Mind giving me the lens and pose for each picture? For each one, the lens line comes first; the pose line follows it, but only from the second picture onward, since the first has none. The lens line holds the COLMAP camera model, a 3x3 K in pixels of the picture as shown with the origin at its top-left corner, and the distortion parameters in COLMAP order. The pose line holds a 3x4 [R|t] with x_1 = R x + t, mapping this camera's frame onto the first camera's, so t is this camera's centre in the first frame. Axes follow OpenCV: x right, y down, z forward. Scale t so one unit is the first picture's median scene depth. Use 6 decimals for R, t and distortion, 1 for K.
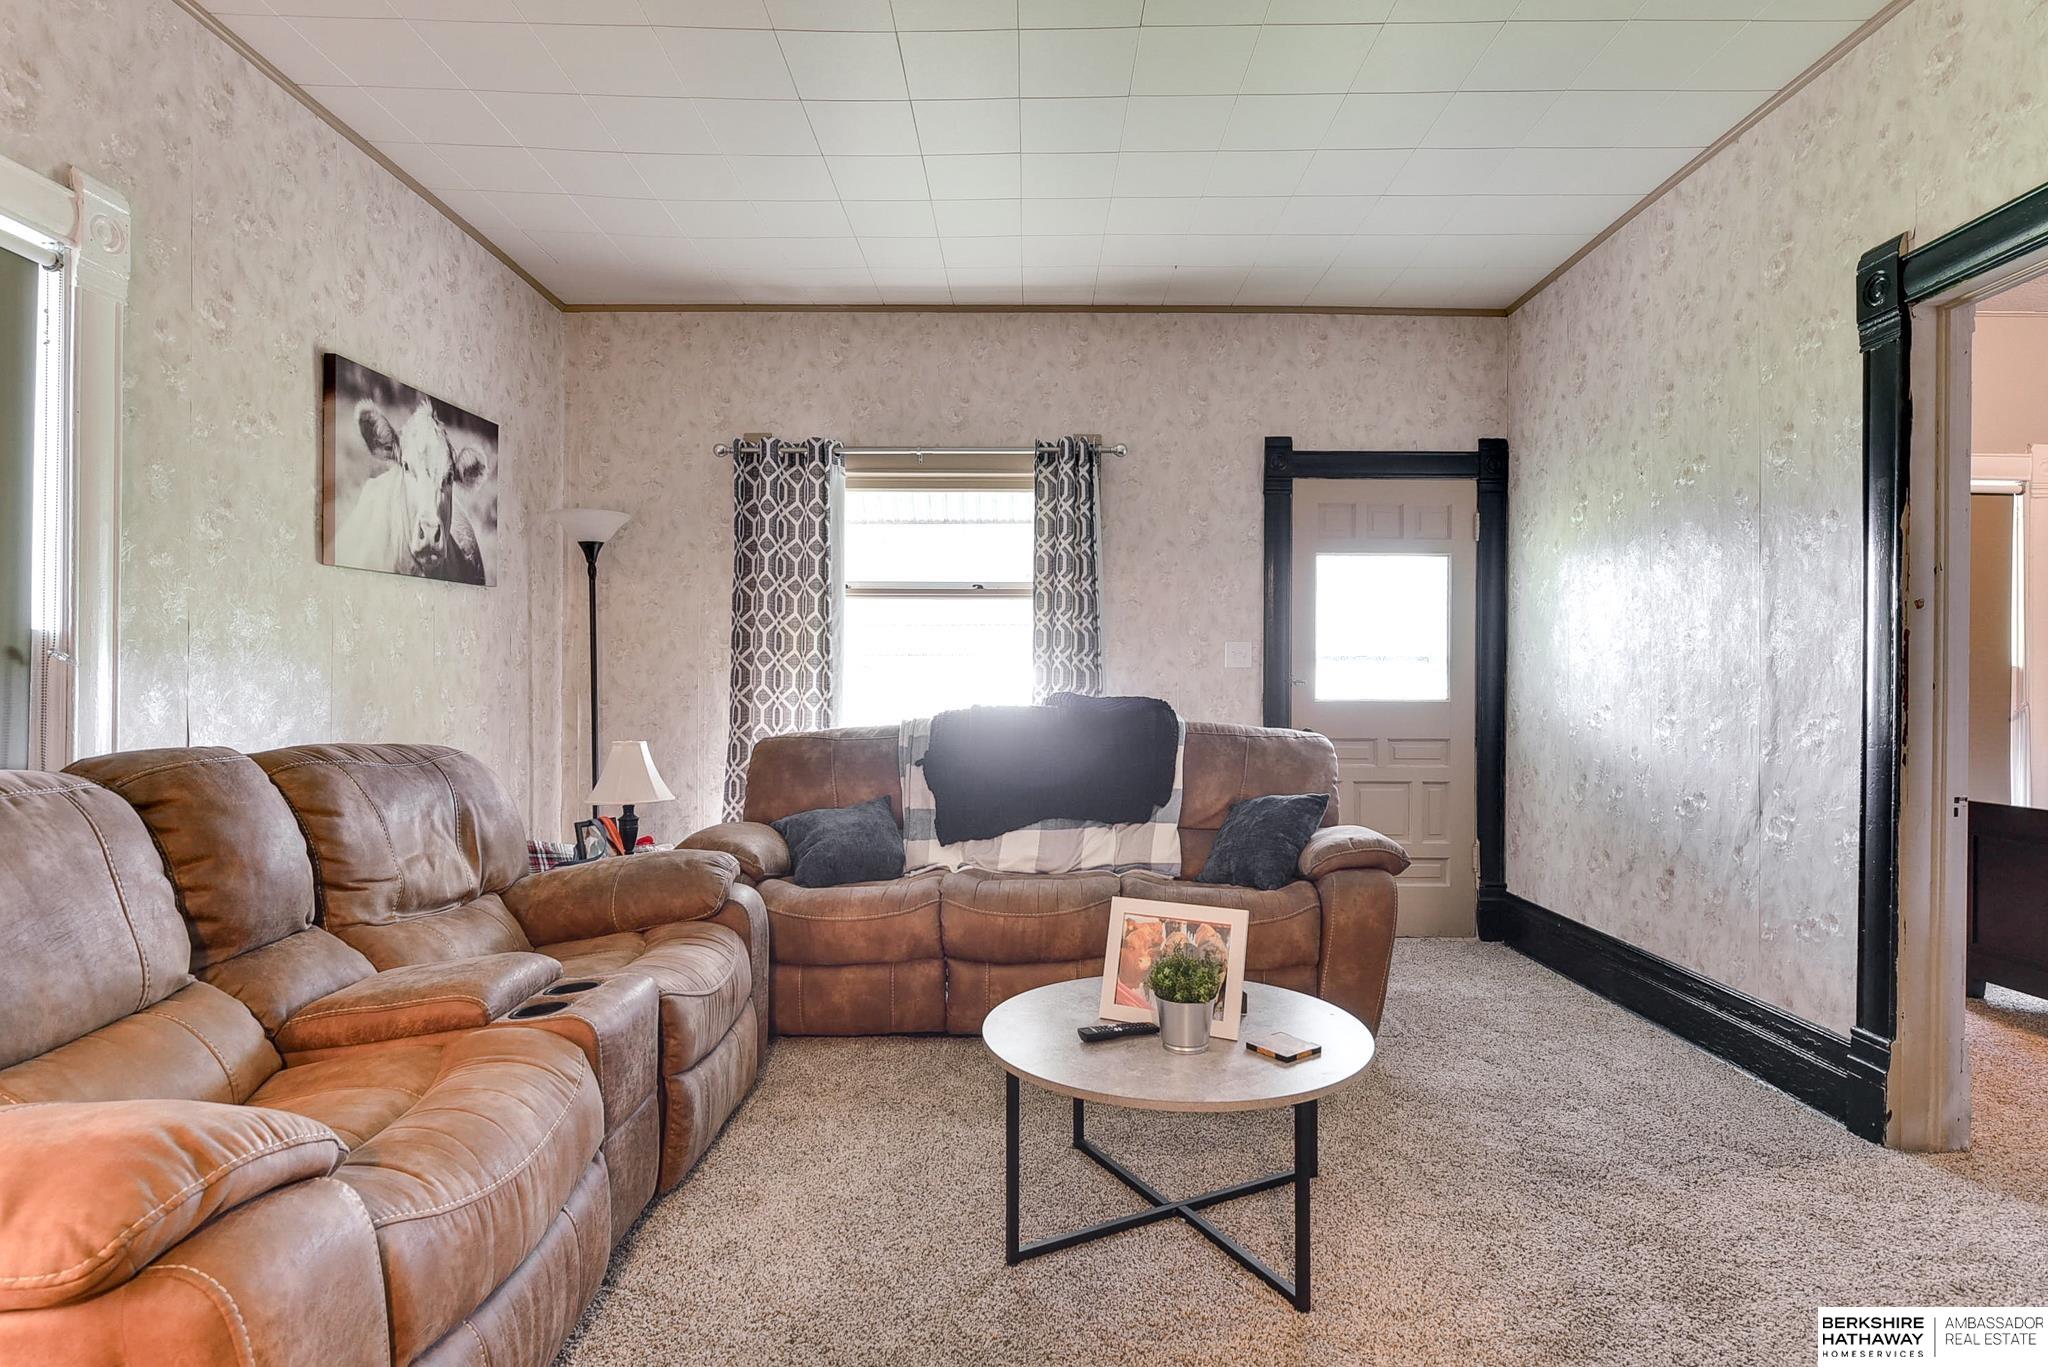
lens RADIAL K [[1052.7, 0, 1021.0], [0, 1052.7, 688.0], [0, 0, 1]] dist [0.001161, -0.000033]
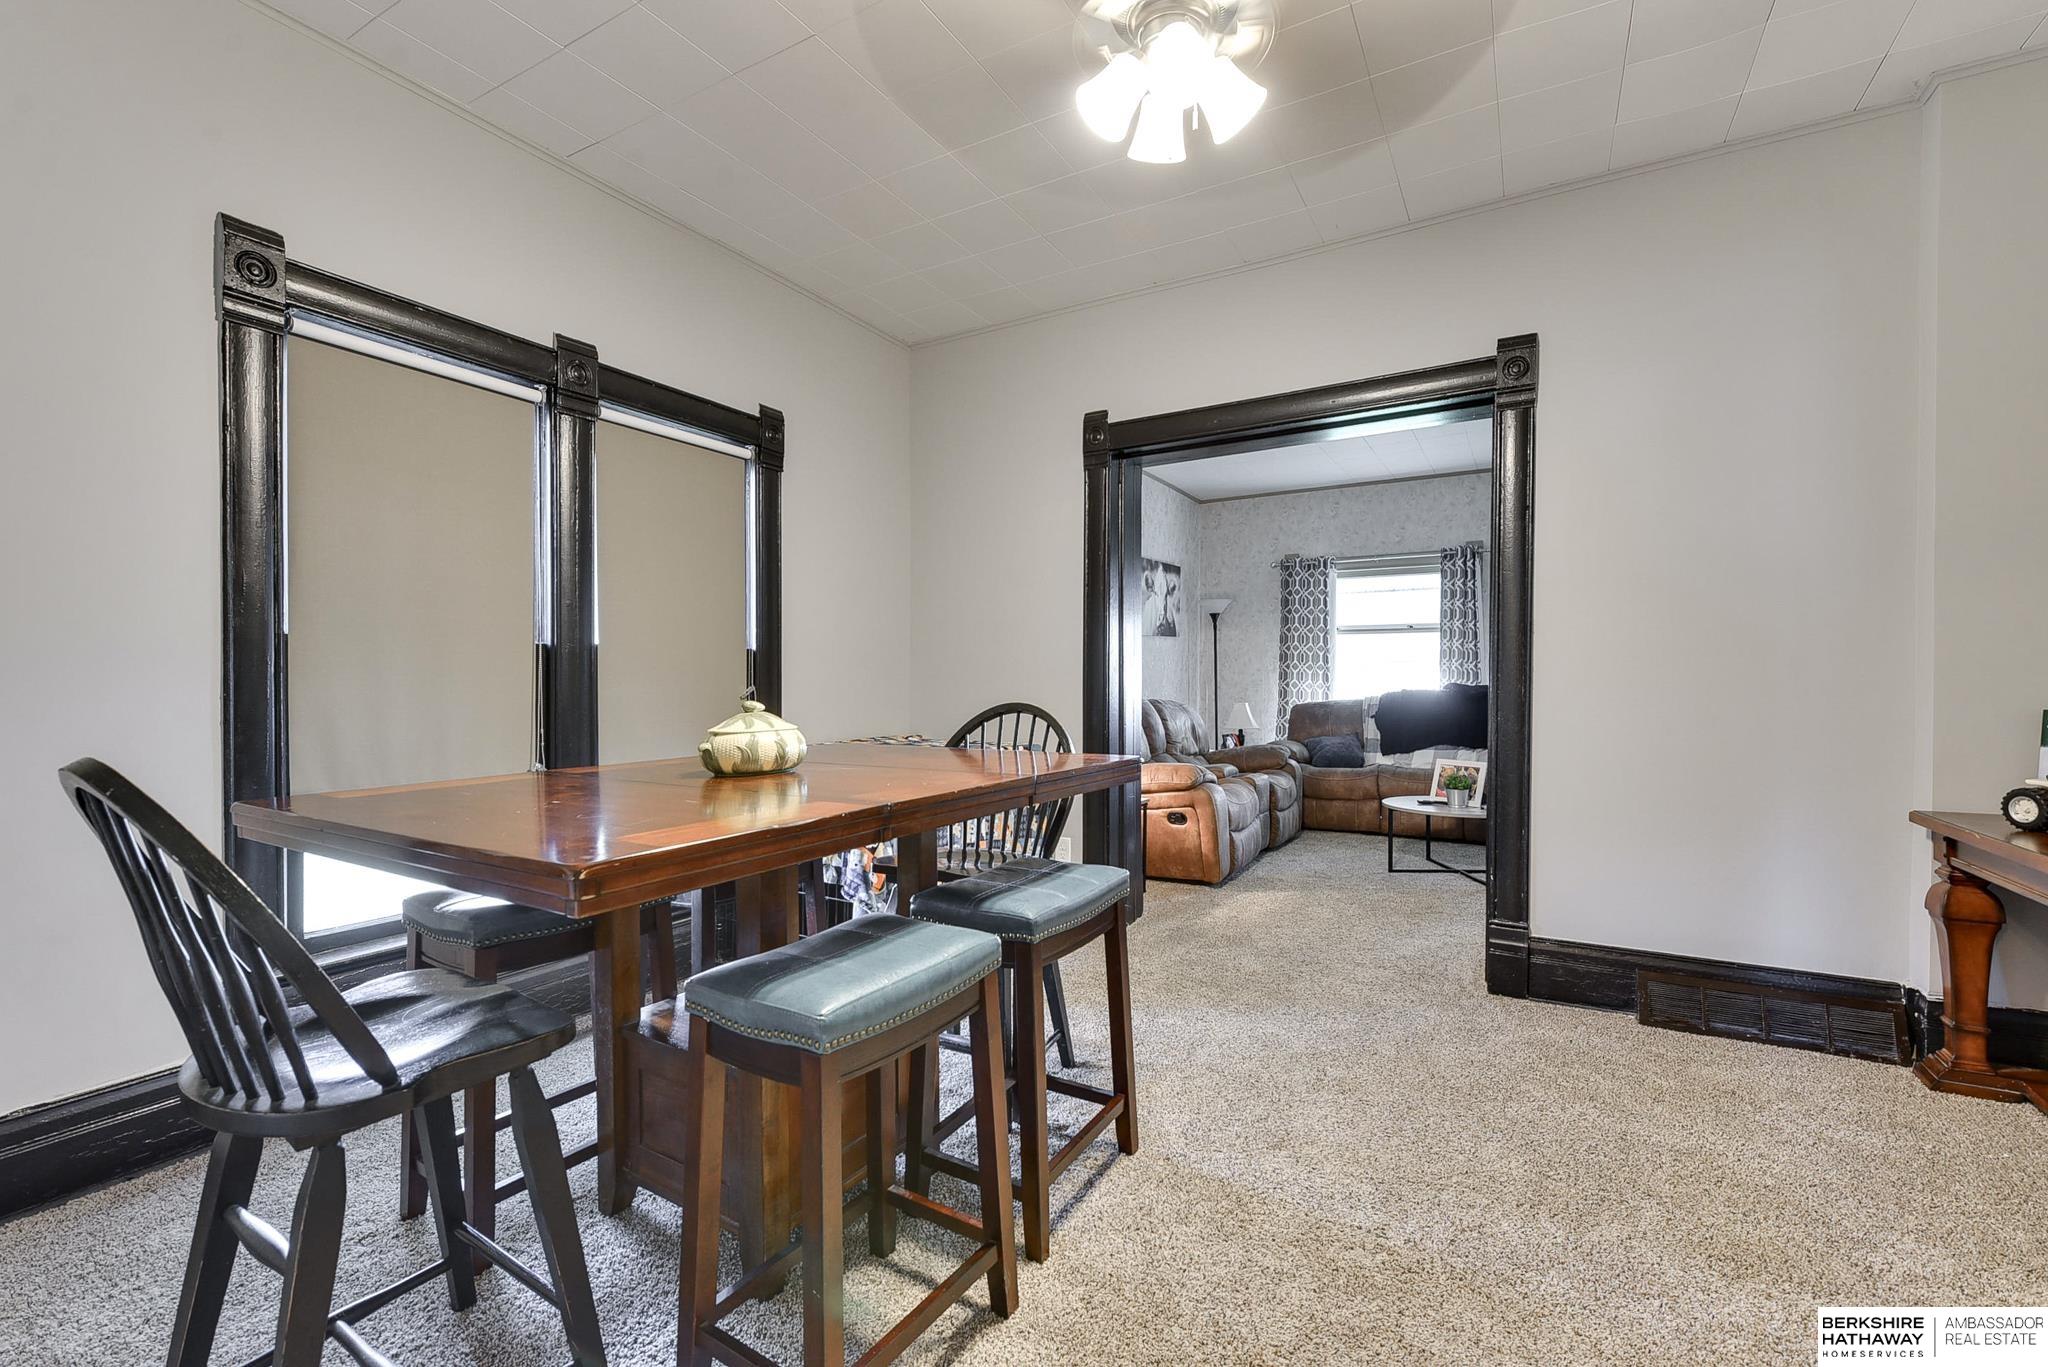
lens RADIAL K [[904.8, 0, 1059.6], [0, 904.8, 687.7], [0, 0, 1]] dist [0.004930, -0.000028]
pose [[0.891356, 0.000970, -0.453304, 0.149054], [0.001968, 0.999980, 0.006009, 0.002246], [0.453300, -0.006249, 0.891336, -0.798145]]
